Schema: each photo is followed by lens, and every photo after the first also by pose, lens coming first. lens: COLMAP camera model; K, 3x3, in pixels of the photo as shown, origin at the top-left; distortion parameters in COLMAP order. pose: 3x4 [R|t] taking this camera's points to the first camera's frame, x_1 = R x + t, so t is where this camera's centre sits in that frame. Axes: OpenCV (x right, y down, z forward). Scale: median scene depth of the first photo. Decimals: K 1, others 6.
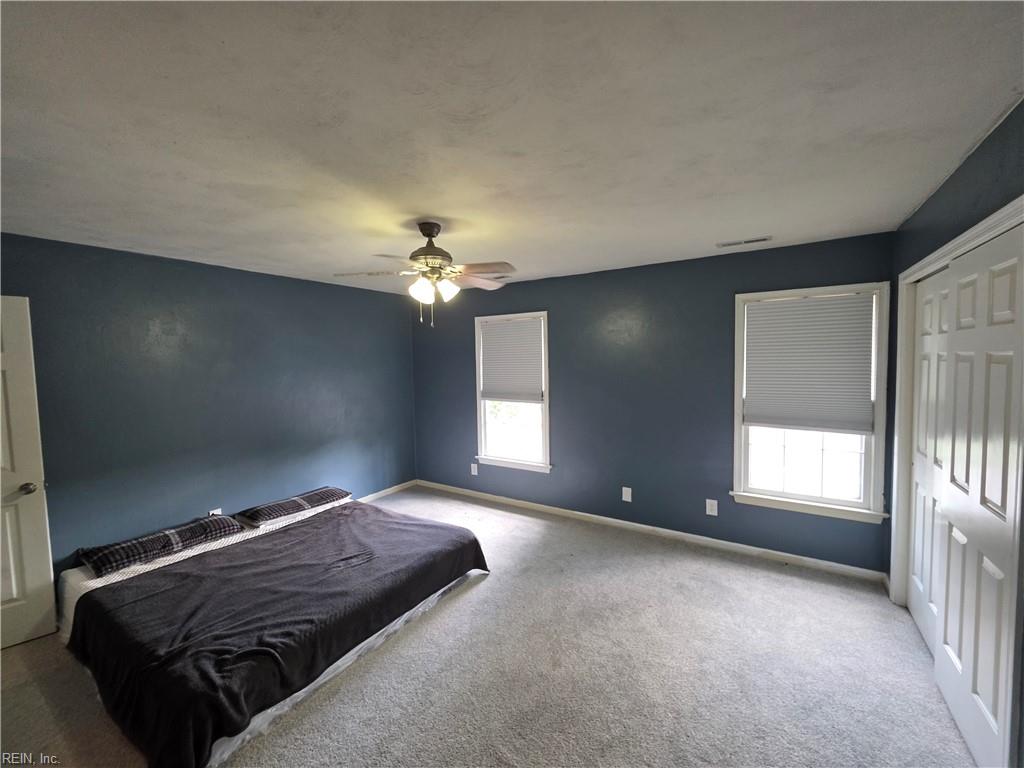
lens RADIAL K [[409.9, 0, 513.6], [0, 409.9, 375.0], [0, 0, 1]] dist [-0.004576, 0.001281]
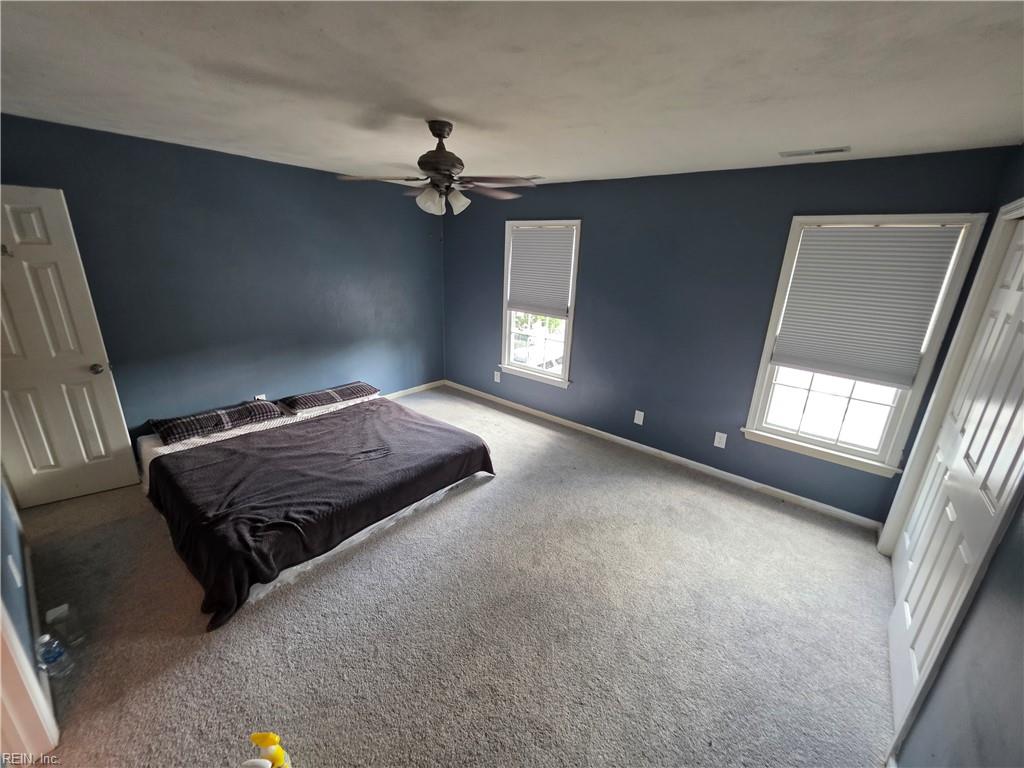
lens RADIAL K [[409.9, 0, 512.9], [0, 409.9, 376.3], [0, 0, 1]] dist [-0.004576, 0.001281]
pose [[0.991264, 0.089467, -0.096910, 0.084860], [-0.062878, 0.966446, 0.249057, -0.059434], [0.115941, -0.240788, 0.963628, 0.017853]]
